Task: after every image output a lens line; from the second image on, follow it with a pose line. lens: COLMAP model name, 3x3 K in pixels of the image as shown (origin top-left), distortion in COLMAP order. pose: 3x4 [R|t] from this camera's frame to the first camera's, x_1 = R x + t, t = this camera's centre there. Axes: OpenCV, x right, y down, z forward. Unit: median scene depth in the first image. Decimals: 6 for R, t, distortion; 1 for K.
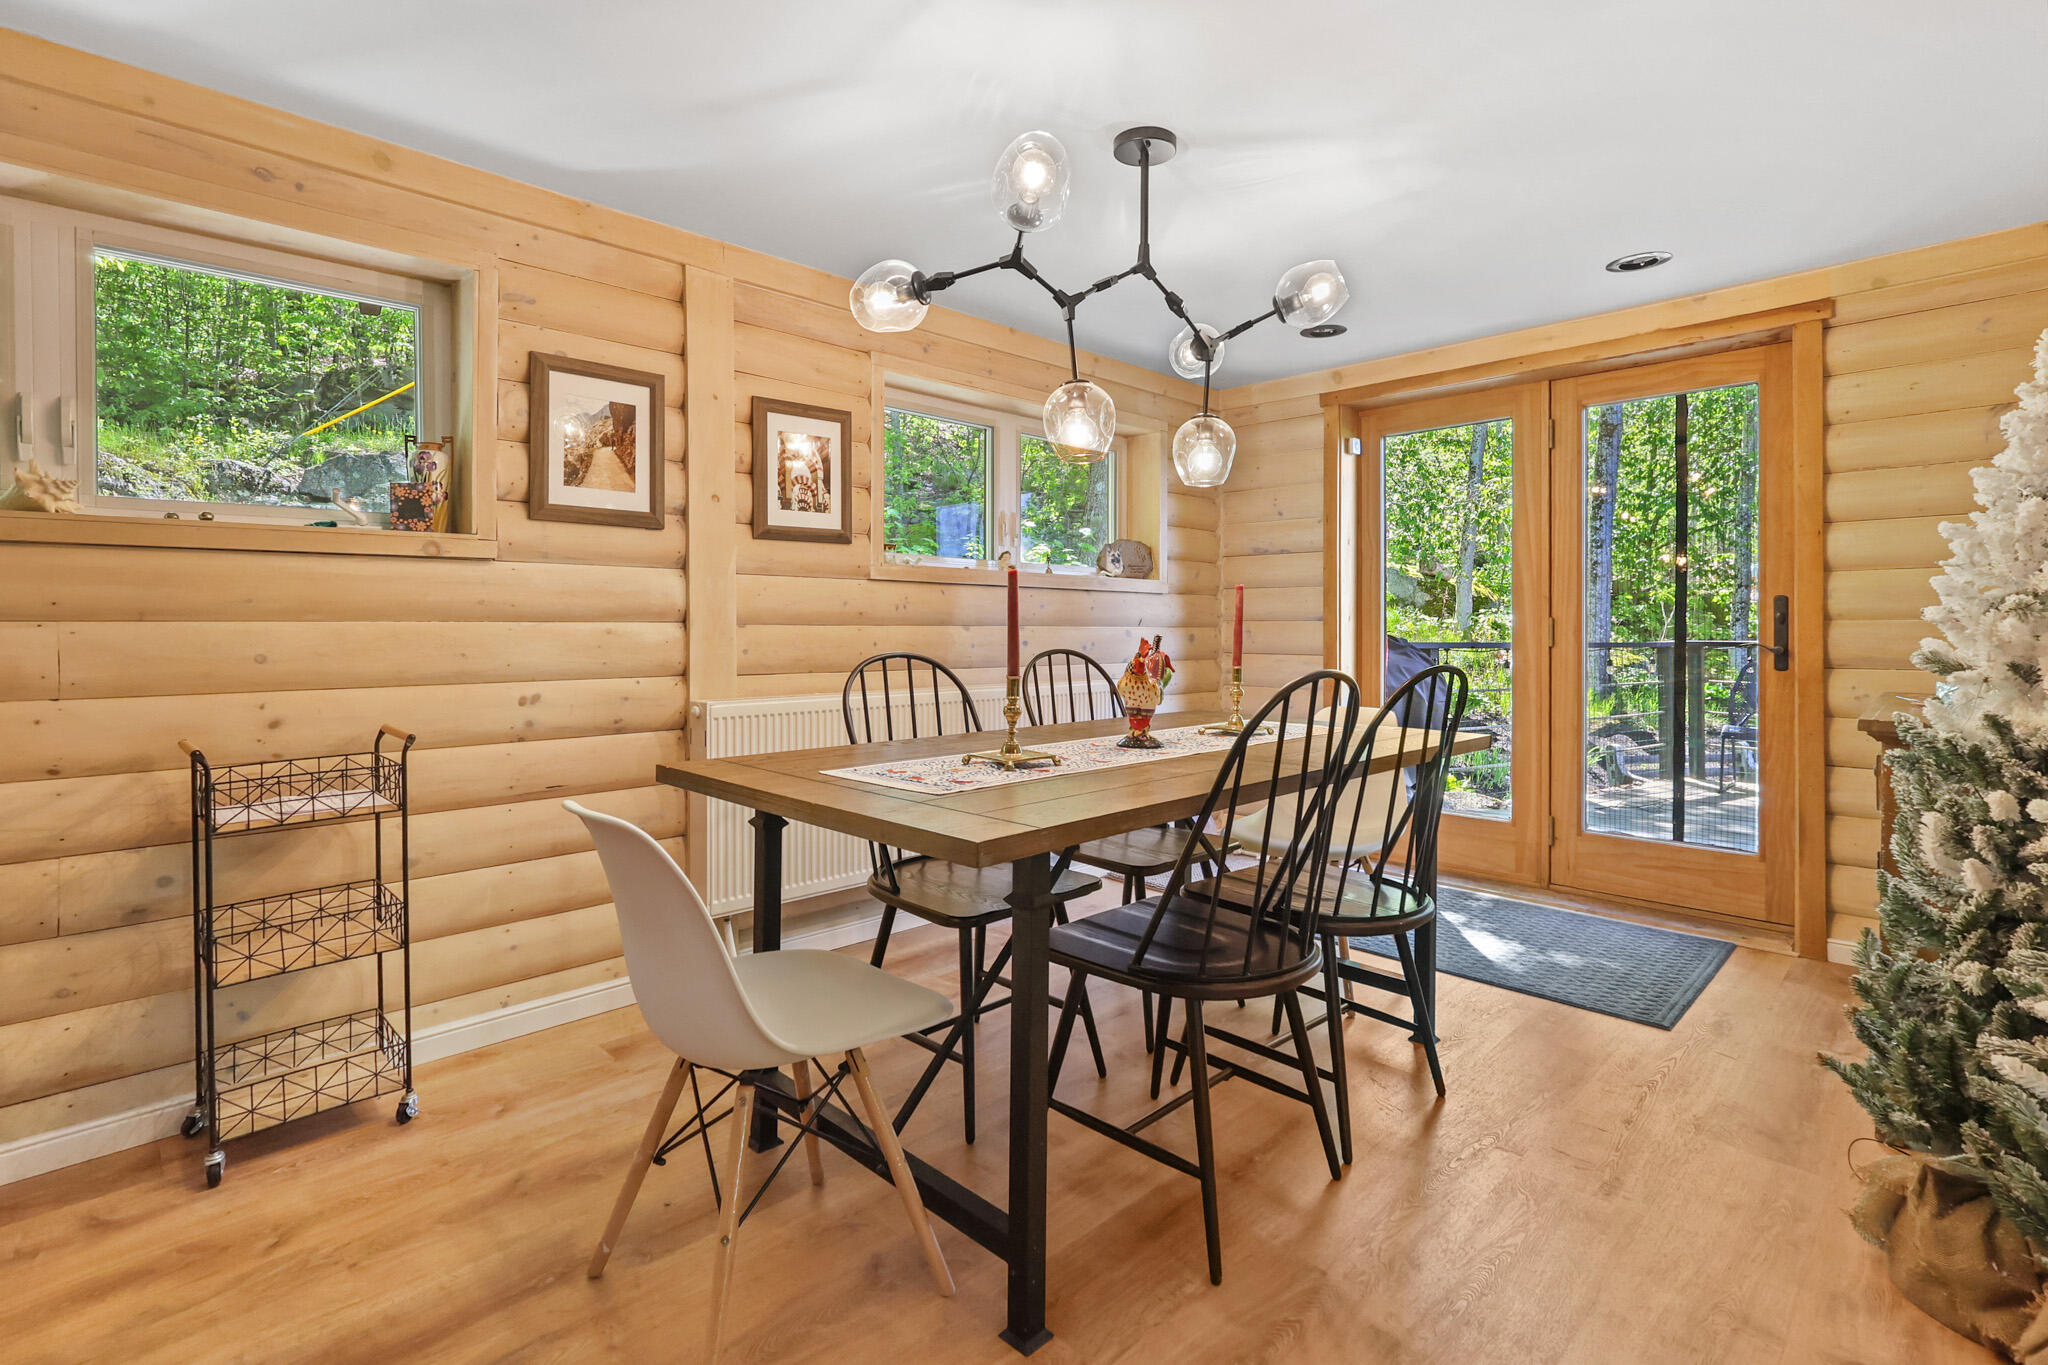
lens RADIAL K [[952.1, 0, 1031.1], [0, 952.1, 631.3], [0, 0, 1]] dist [-0.005964, 0.001495]
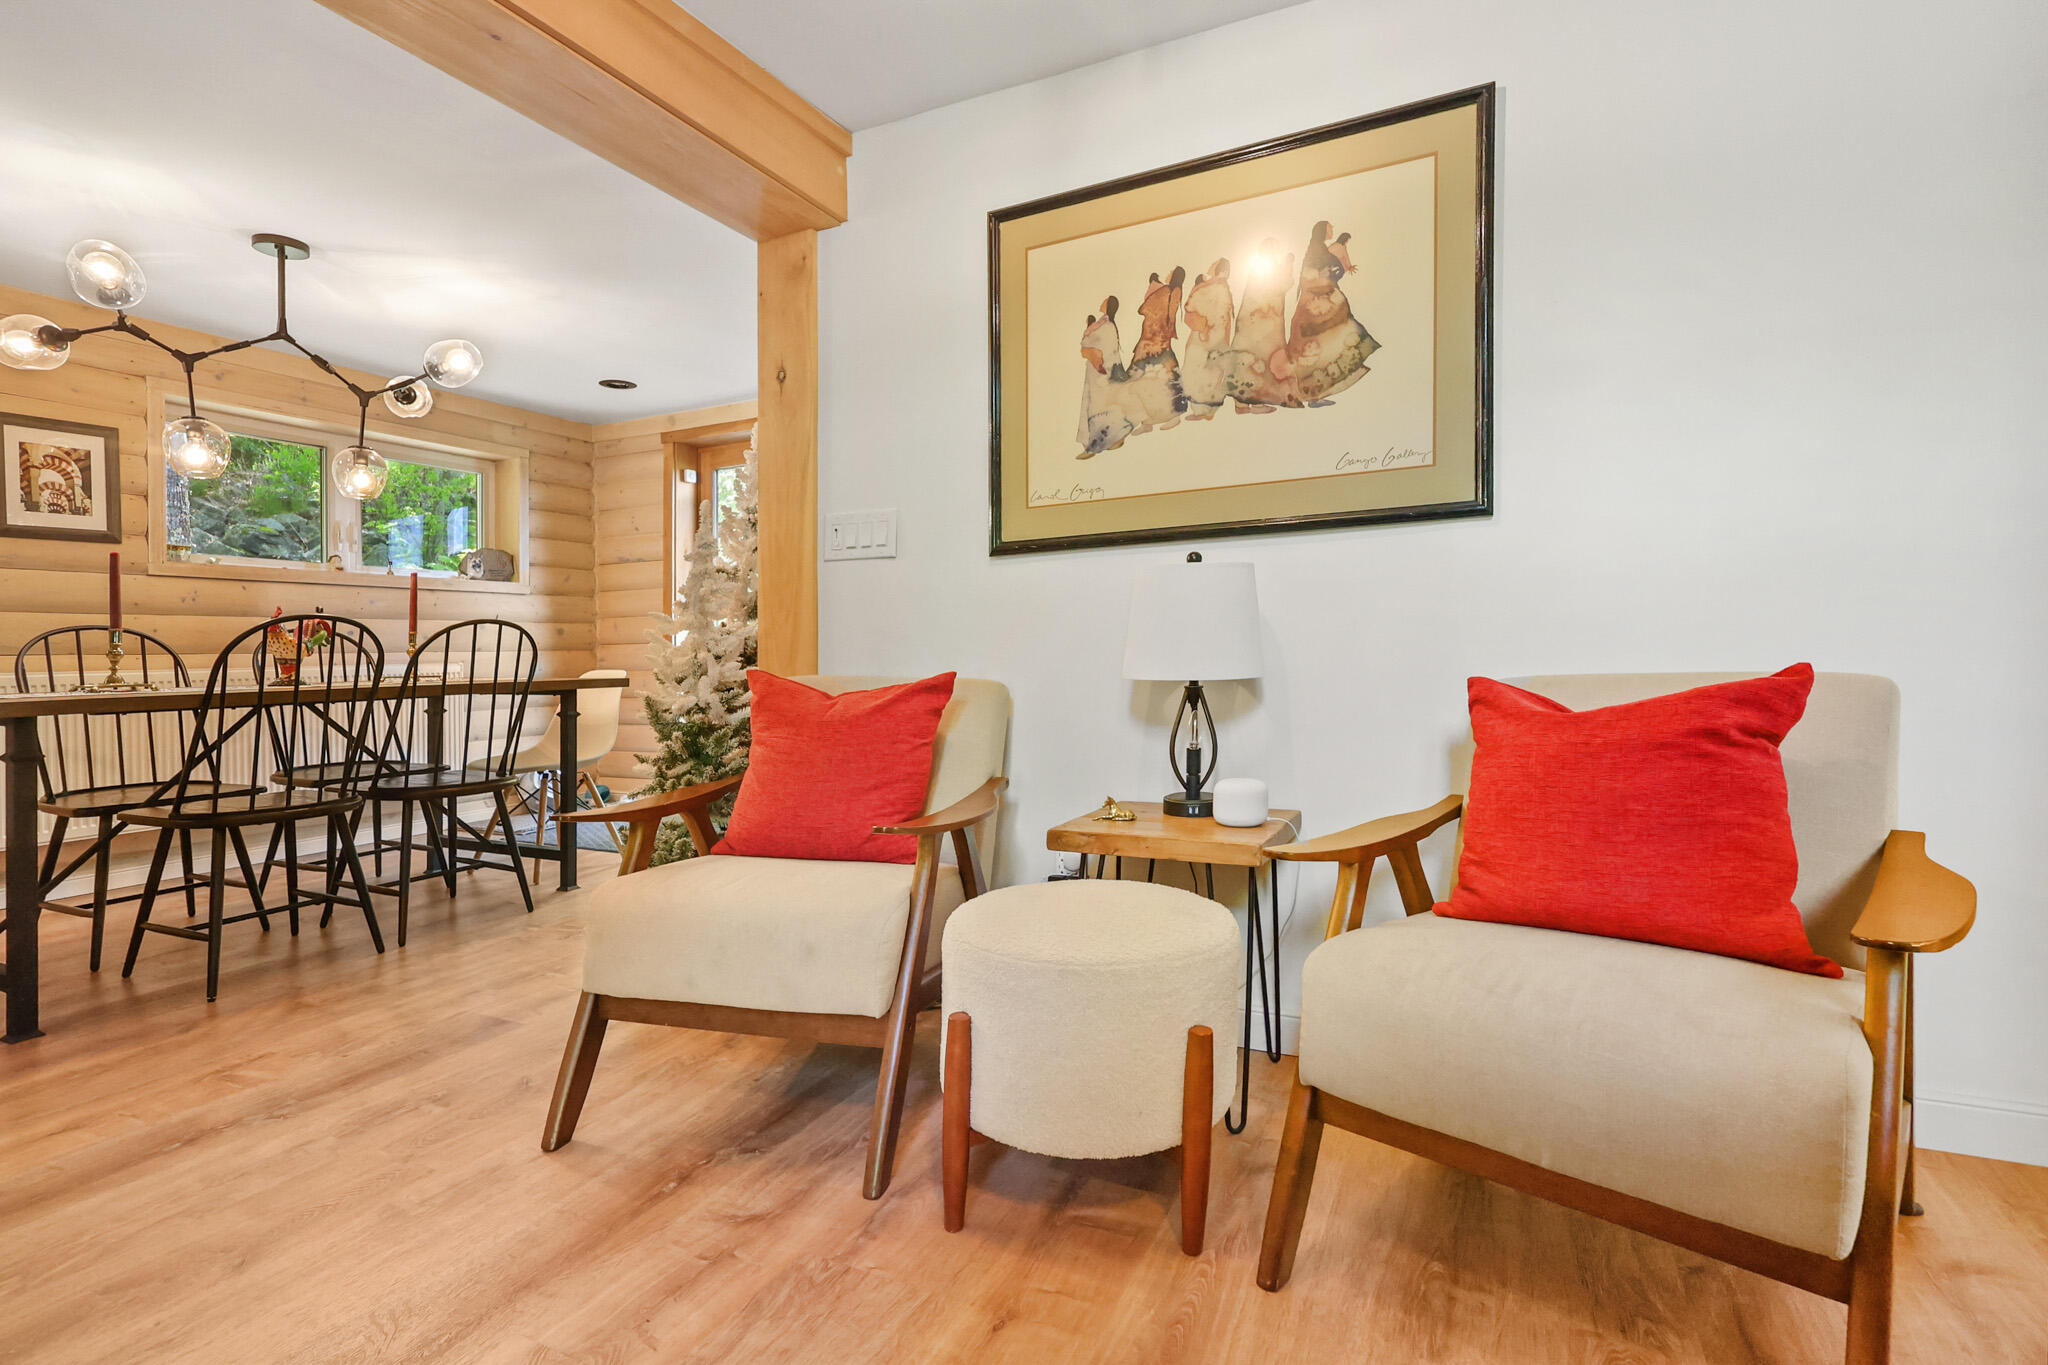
lens RADIAL K [[952.1, 0, 1052.9], [0, 952.1, 642.5], [0, 0, 1]] dist [-0.005964, 0.001495]
pose [[0.945286, -0.018345, 0.325726, 0.500797], [0.024437, 0.999594, -0.014621, 0.072225], [-0.325325, 0.021781, 0.945351, -0.443524]]
